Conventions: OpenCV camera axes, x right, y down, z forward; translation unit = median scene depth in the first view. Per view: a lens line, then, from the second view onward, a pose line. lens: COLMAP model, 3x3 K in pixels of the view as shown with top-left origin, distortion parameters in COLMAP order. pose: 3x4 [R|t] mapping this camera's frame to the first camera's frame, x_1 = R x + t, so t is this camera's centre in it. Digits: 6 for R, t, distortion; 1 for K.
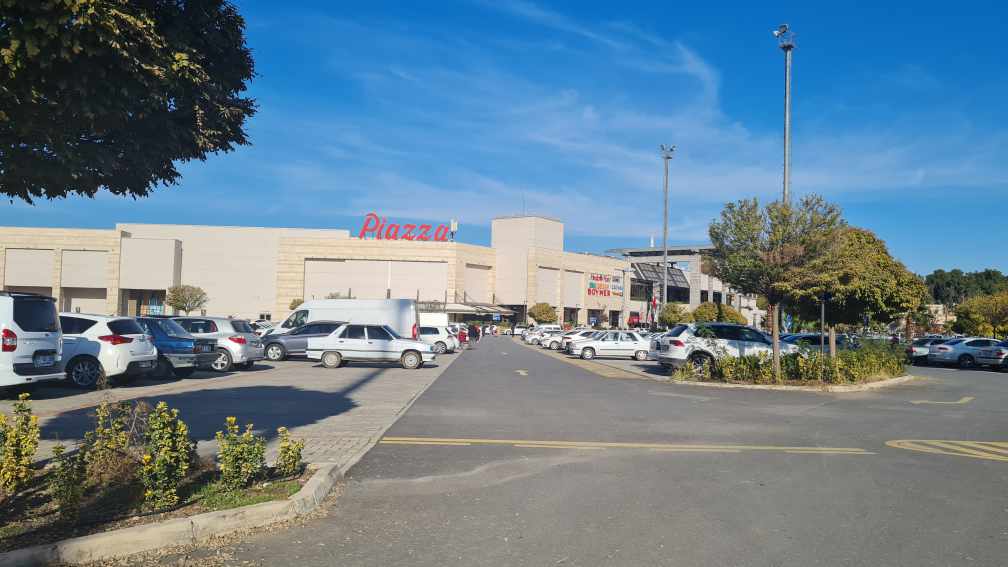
lens RADIAL K [[808.5, 0, 504.0], [0, 808.5, 284.0], [0, 0, 1]] dist [0.048718, -0.014832]
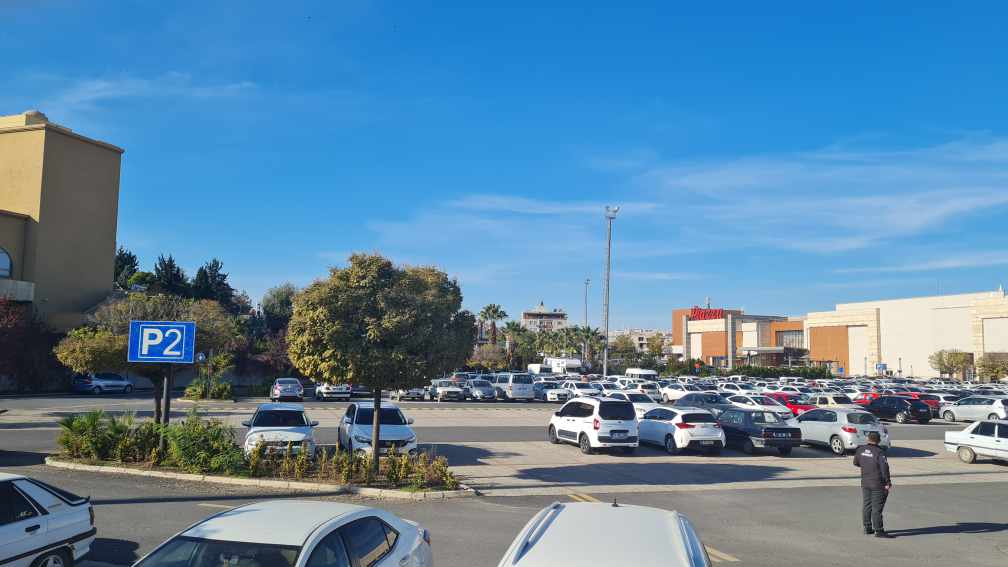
lens RADIAL K [[808.5, 0, 504.1], [0, 808.5, 283.1], [0, 0, 1]] dist [0.048718, -0.014832]
pose [[0.191881, -0.112316, -0.974970, 1.063856], [0.046458, 0.993356, -0.105291, -0.060792], [0.980318, -0.025092, 0.195824, 0.330284]]
